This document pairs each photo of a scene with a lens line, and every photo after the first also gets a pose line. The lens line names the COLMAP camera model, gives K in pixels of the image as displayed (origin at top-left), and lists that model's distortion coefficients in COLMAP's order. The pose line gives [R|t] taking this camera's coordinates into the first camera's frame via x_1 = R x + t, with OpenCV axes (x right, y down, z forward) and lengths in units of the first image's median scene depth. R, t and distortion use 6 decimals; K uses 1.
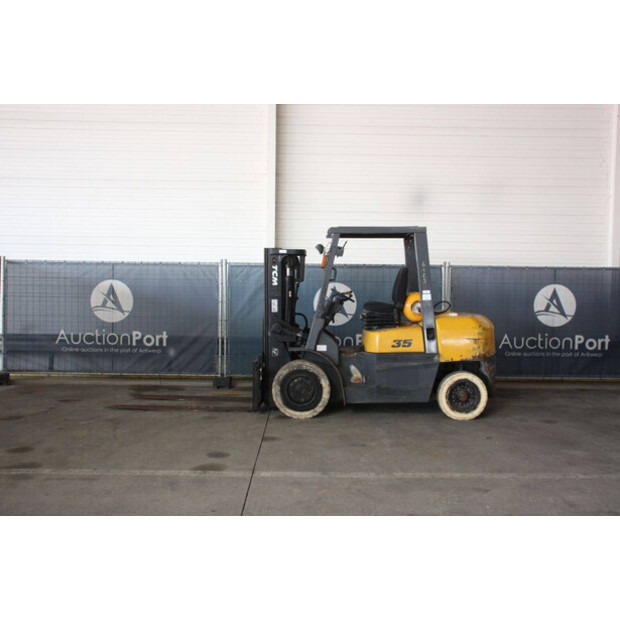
lens RADIAL K [[690.0, 0, 310.0], [0, 690.0, 310.0], [0, 0, 1]] dist [-0.015780, 0.009760]
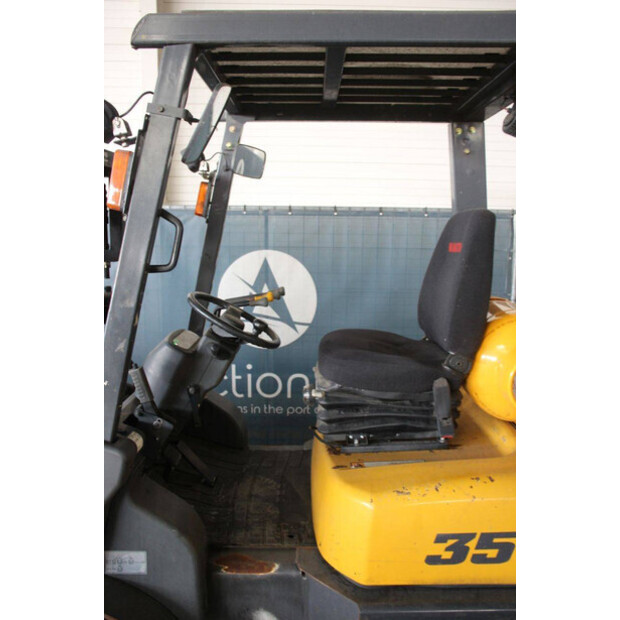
lens RADIAL K [[565.0, 0, 310.0], [0, 565.0, 310.0], [0, 0, 1]] dist [-0.096804, 0.001547]
pose [[0.999991, -0.001363, 0.003999, 0.078705], [0.000942, 0.994643, 0.103366, -0.049232], [-0.004119, -0.103362, 0.994635, 0.827066]]
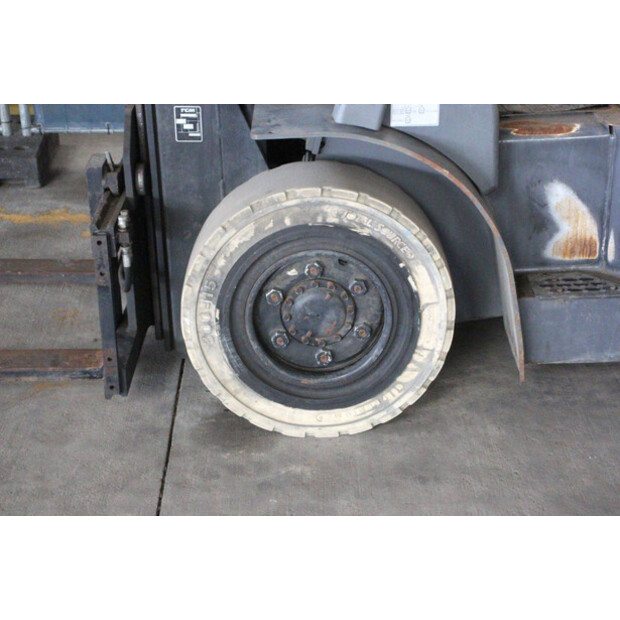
lens RADIAL K [[1210.2, 0, 310.0], [0, 1210.2, 310.0], [0, 0, 1]] dist [0.297178, 0.022723]
pose [[0.999612, -0.026617, 0.008263, -0.018309], [0.021776, 0.930950, 0.364498, -0.021825], [-0.017394, -0.364176, 0.931168, 0.651182]]
